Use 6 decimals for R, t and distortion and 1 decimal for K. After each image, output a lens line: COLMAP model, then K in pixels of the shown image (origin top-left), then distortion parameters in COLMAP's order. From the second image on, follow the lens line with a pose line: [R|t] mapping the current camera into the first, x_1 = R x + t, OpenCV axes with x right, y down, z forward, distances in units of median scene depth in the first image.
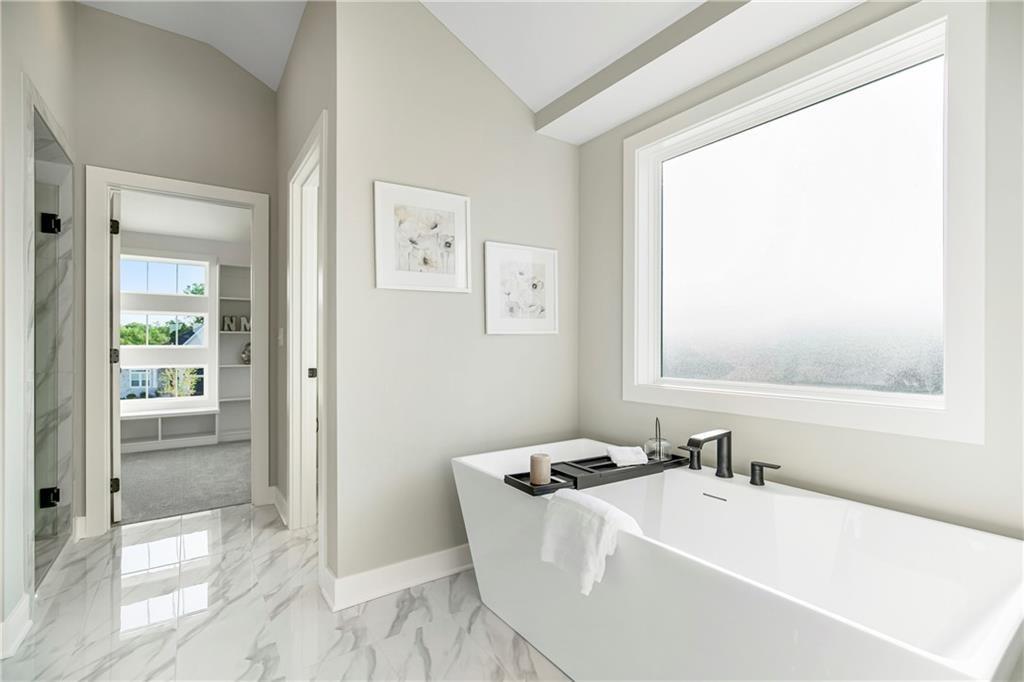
lens RADIAL K [[473.5, 0, 511.6], [0, 473.5, 345.4], [0, 0, 1]] dist [-0.000506, 0.000322]
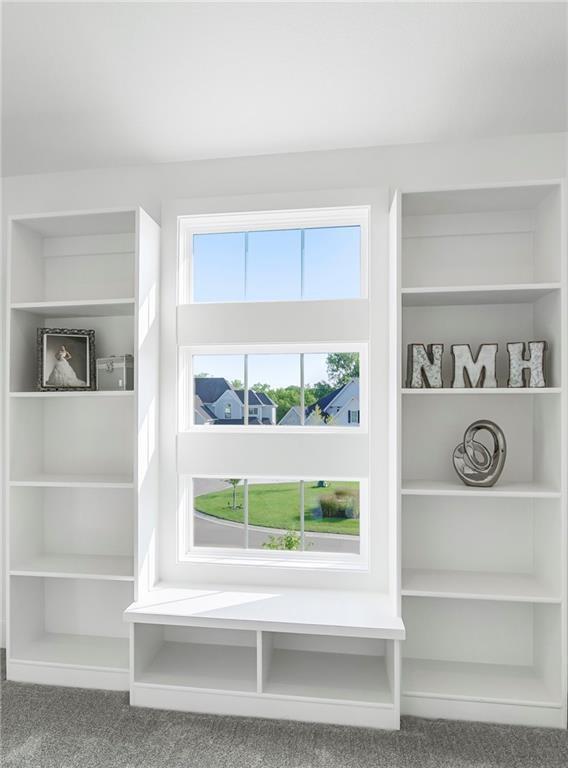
lens RADIAL K [[382.8, 0, 283.8], [0, 382.8, 400.5], [0, 0, 1]] dist [-0.000101, -0.000022]
pose [[0.746568, -0.003240, -0.665301, -0.703013], [-0.000059, 0.999988, -0.004936, -0.028402], [0.665309, 0.003724, 0.746559, 1.044875]]
